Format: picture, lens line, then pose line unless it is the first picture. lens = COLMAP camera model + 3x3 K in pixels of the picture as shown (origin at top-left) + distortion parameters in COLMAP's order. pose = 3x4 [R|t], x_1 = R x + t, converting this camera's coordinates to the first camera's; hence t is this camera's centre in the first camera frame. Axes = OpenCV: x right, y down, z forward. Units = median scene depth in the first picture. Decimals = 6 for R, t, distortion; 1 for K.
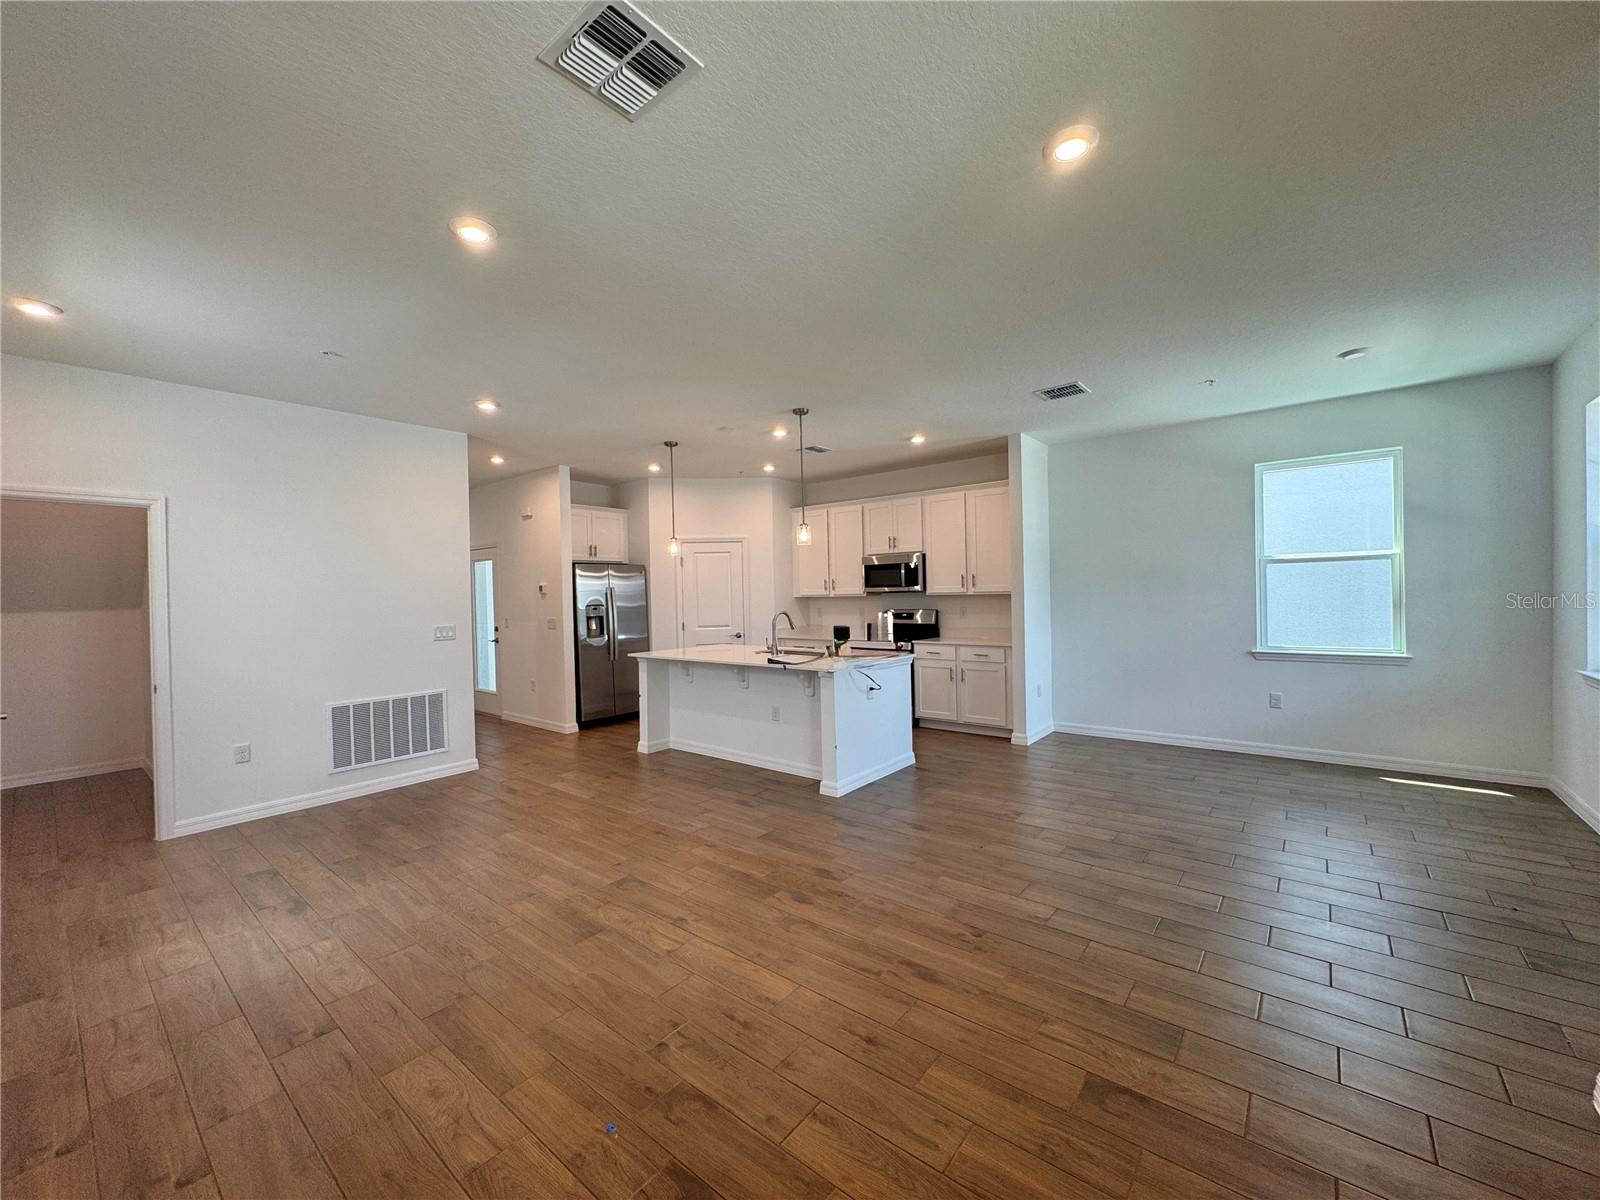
lens RADIAL K [[634.5, 0, 800.0], [0, 634.5, 600.0], [0, 0, 1]] dist [-0.002507, 0.000039]
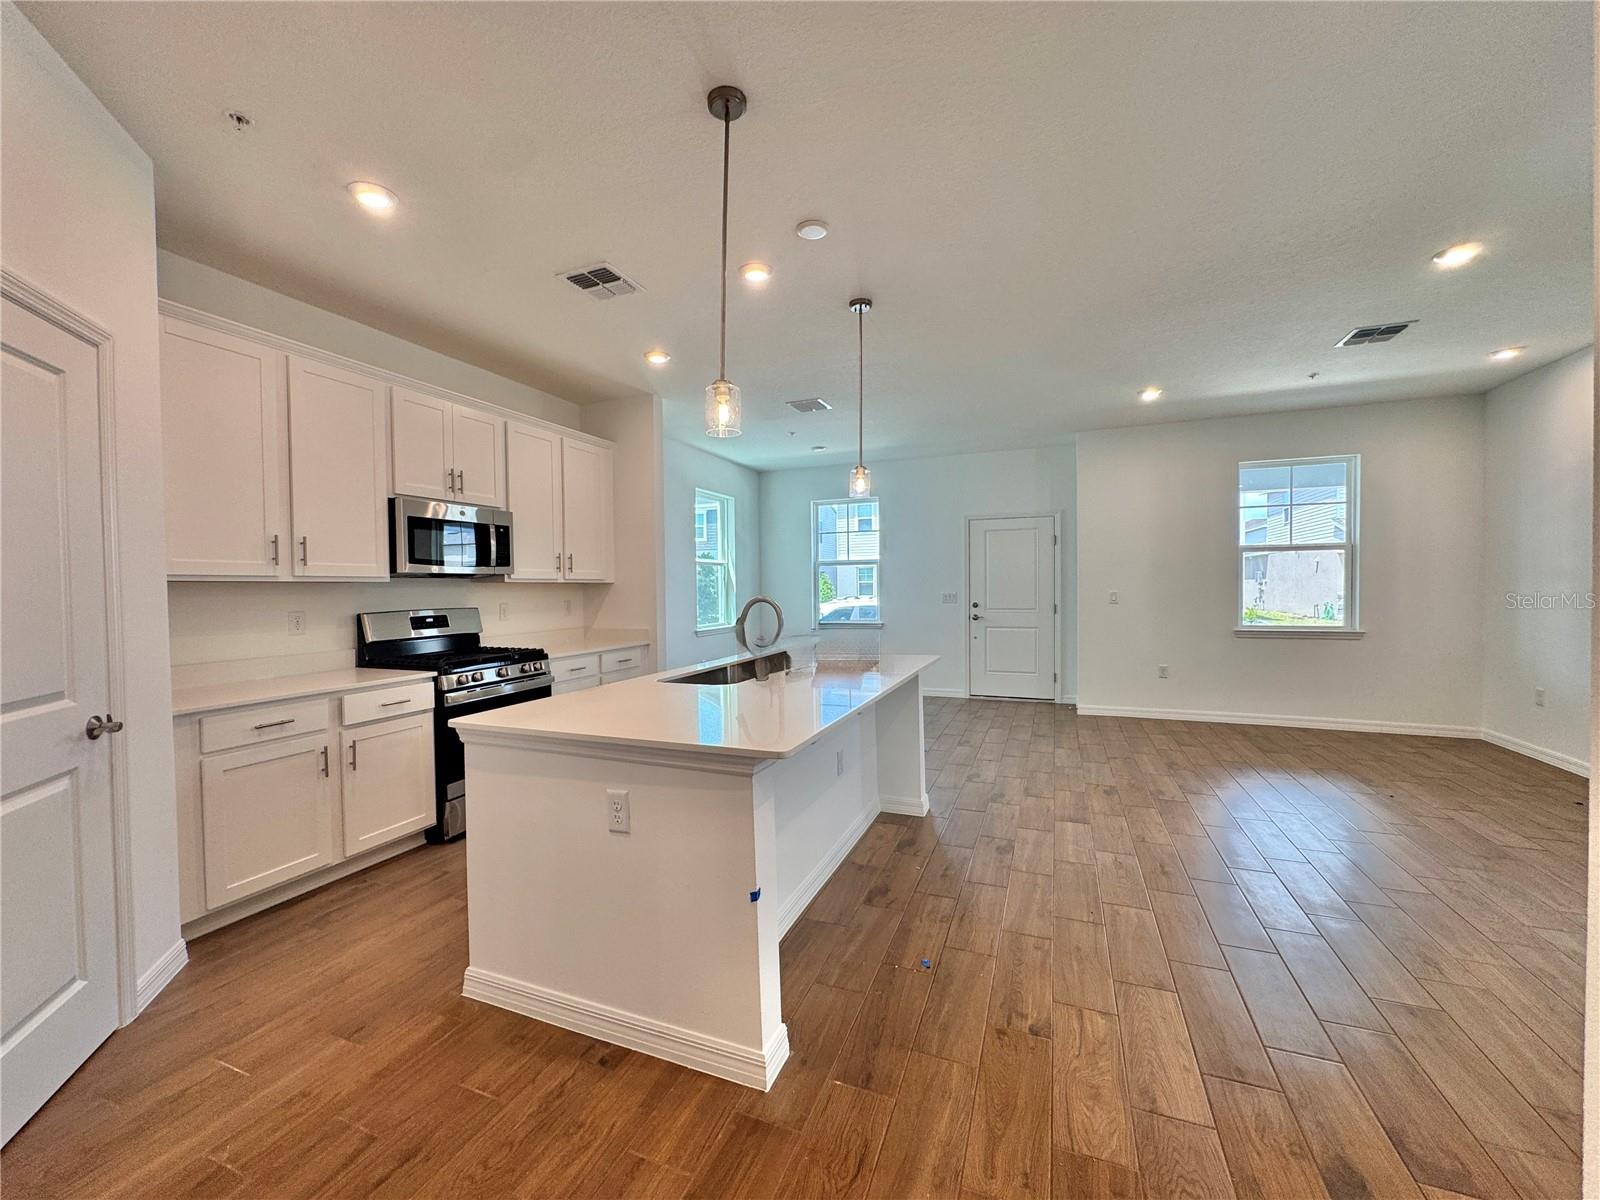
lens RADIAL K [[634.5, 0, 800.0], [0, 634.5, 600.0], [0, 0, 1]] dist [-0.002507, 0.000039]
pose [[-0.299366, 0.006915, 0.954113, -0.507226], [0.029512, 0.999562, 0.002016, 0.017872], [-0.953682, 0.028761, -0.299439, 1.016744]]
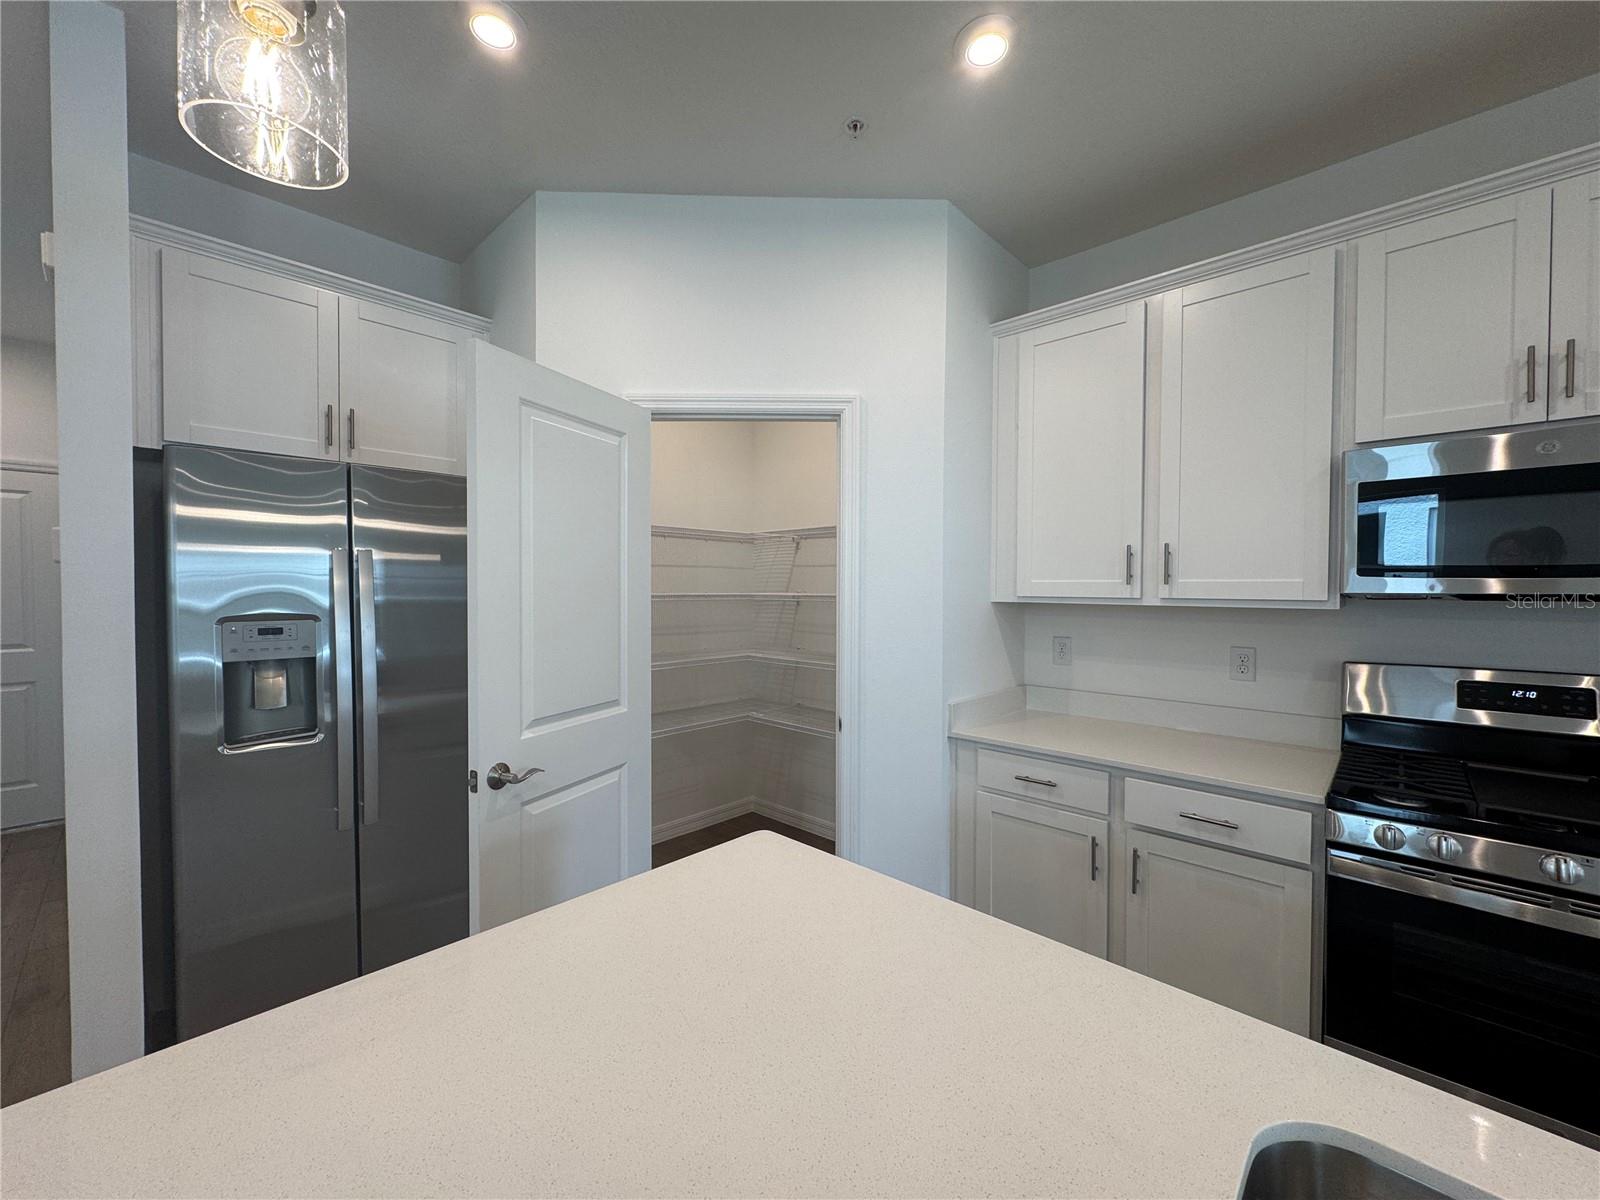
lens RADIAL K [[634.5, 0, 800.0], [0, 634.5, 600.0], [0, 0, 1]] dist [-0.002507, 0.000039]
pose [[0.996687, 0.028252, -0.076268, -0.106976], [-0.027445, 0.999556, 0.011605, -0.008245], [0.076562, -0.009473, 0.997020, 0.872388]]
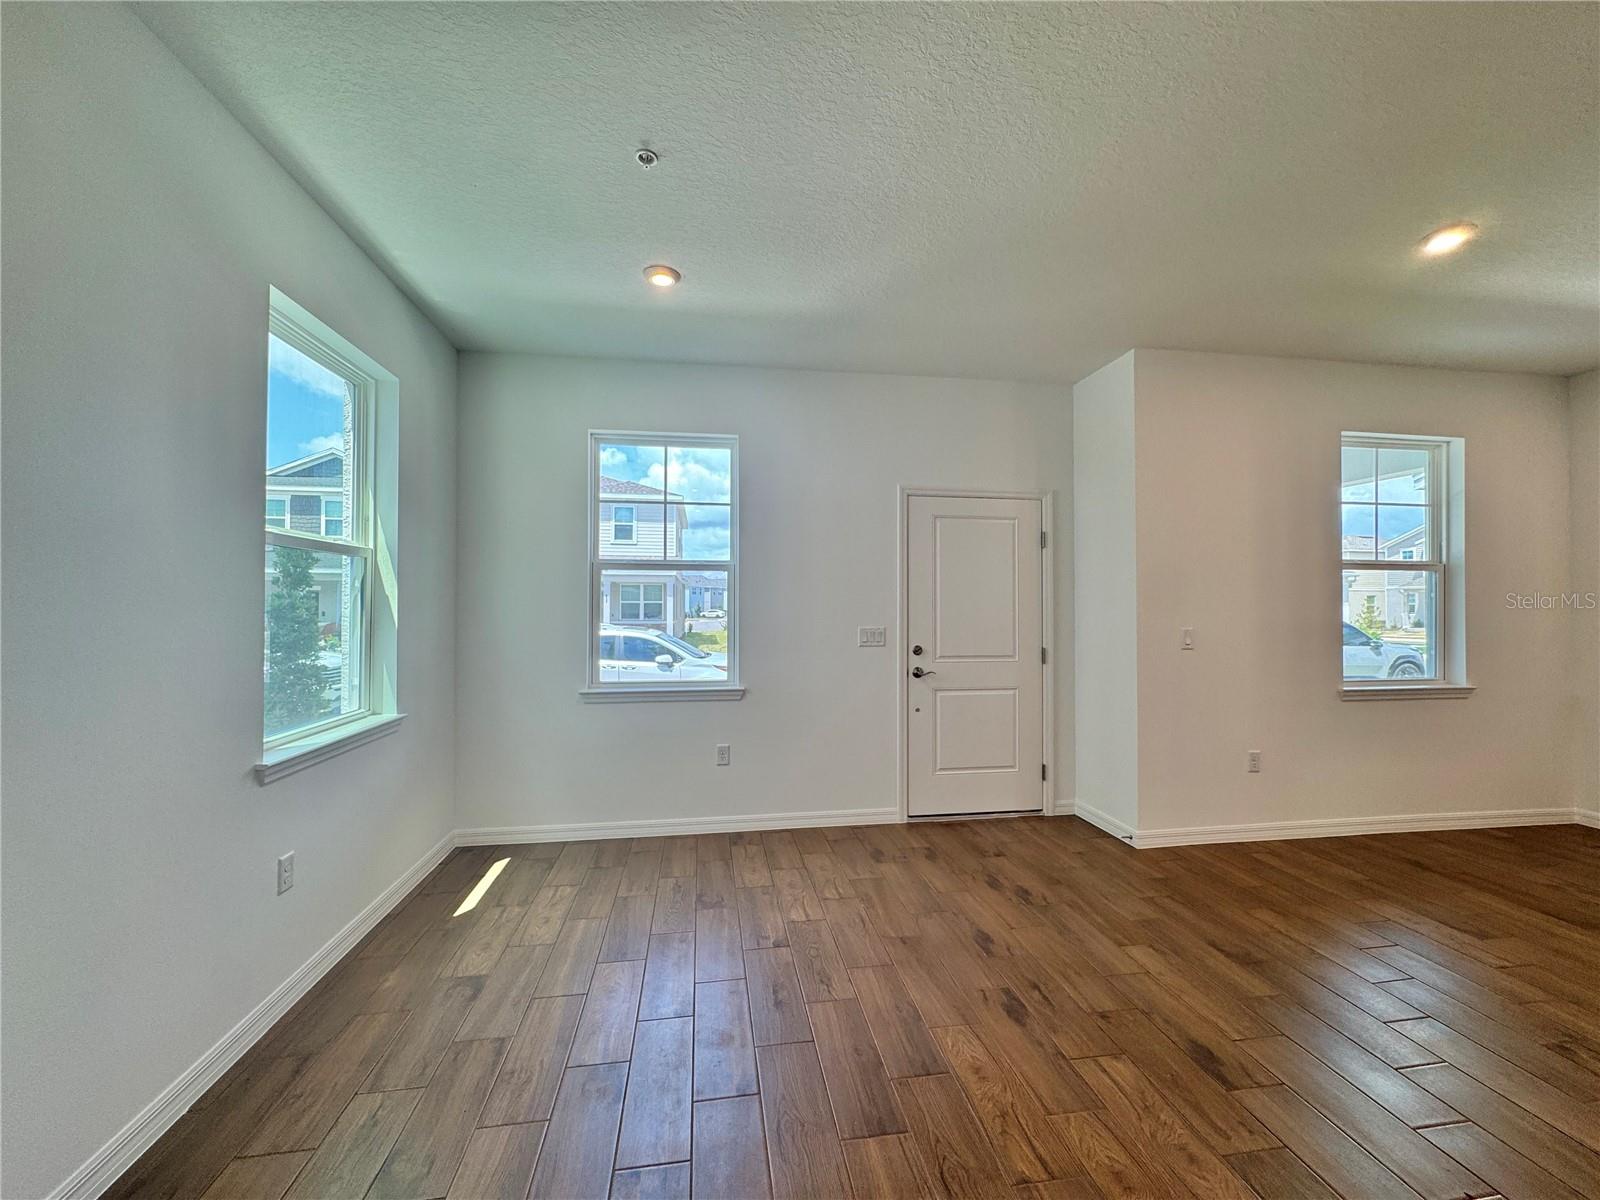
lens RADIAL K [[634.5, 0, 800.0], [0, 634.5, 600.0], [0, 0, 1]] dist [-0.002507, 0.000039]
pose [[-0.743671, 0.027971, 0.667960, 0.185345], [0.023333, 0.999602, -0.015881, -0.004968], [-0.668138, 0.003775, -0.744028, 0.913420]]
